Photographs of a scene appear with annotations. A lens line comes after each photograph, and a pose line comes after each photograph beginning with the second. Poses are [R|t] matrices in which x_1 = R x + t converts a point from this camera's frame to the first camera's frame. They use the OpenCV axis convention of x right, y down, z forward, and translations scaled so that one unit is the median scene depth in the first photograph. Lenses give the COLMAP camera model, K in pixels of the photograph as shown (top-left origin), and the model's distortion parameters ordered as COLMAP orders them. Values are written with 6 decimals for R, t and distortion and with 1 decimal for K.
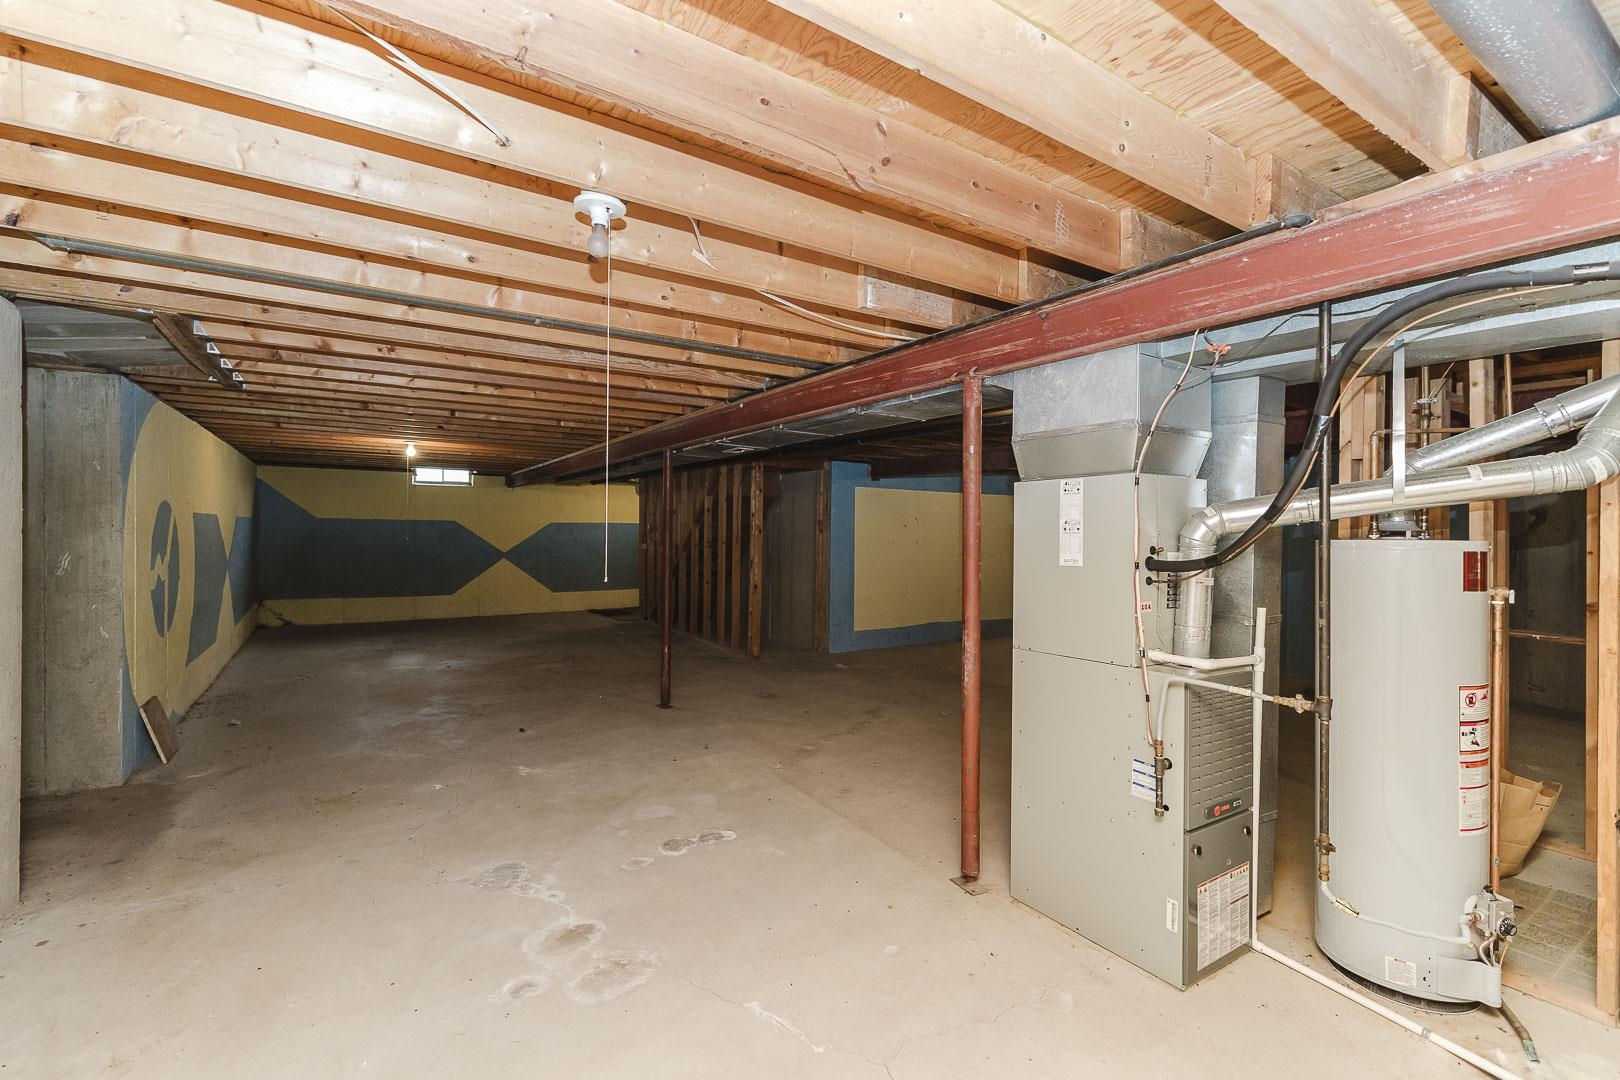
lens RADIAL K [[706.5, 0, 810.1], [0, 706.5, 529.3], [0, 0, 1]] dist [0.016712, -0.000015]
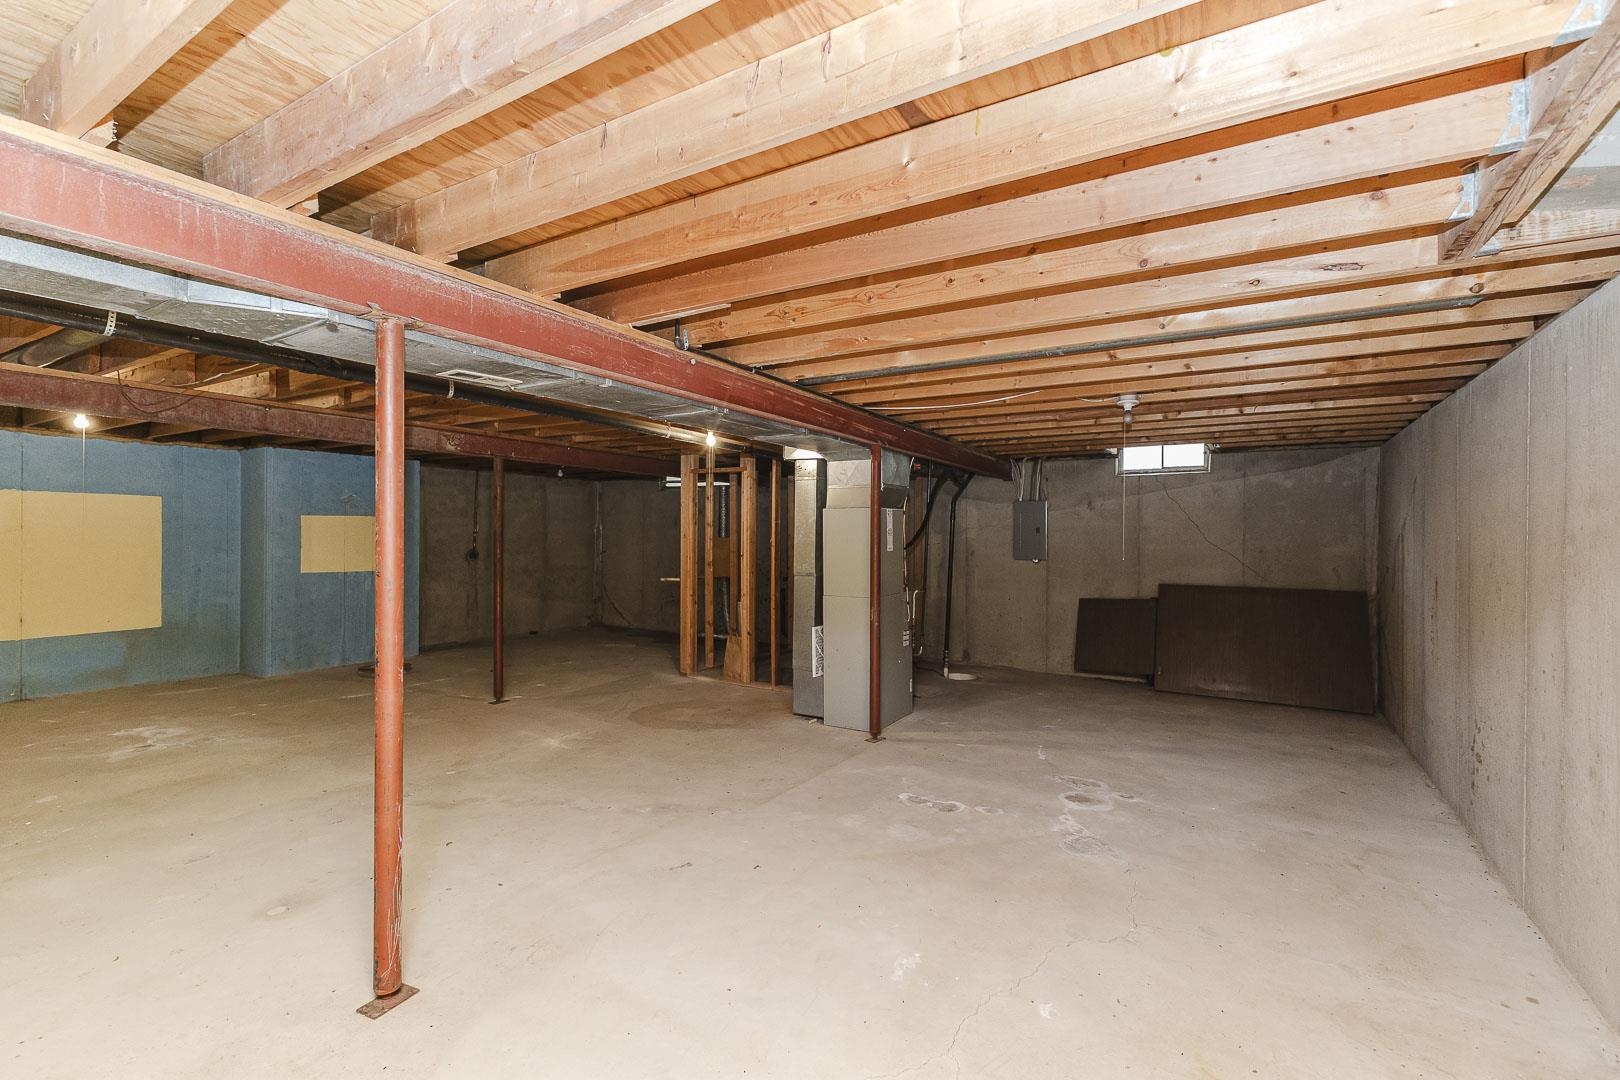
lens RADIAL K [[699.2, 0, 810.0], [0, 699.2, 540.0], [0, 0, 1]] dist [-0.001319, -0.000081]
pose [[-0.420376, -0.024016, 0.907032, -1.189216], [-0.014799, 0.999698, 0.019611, -0.016204], [-0.907229, -0.005179, -0.420605, 1.780189]]
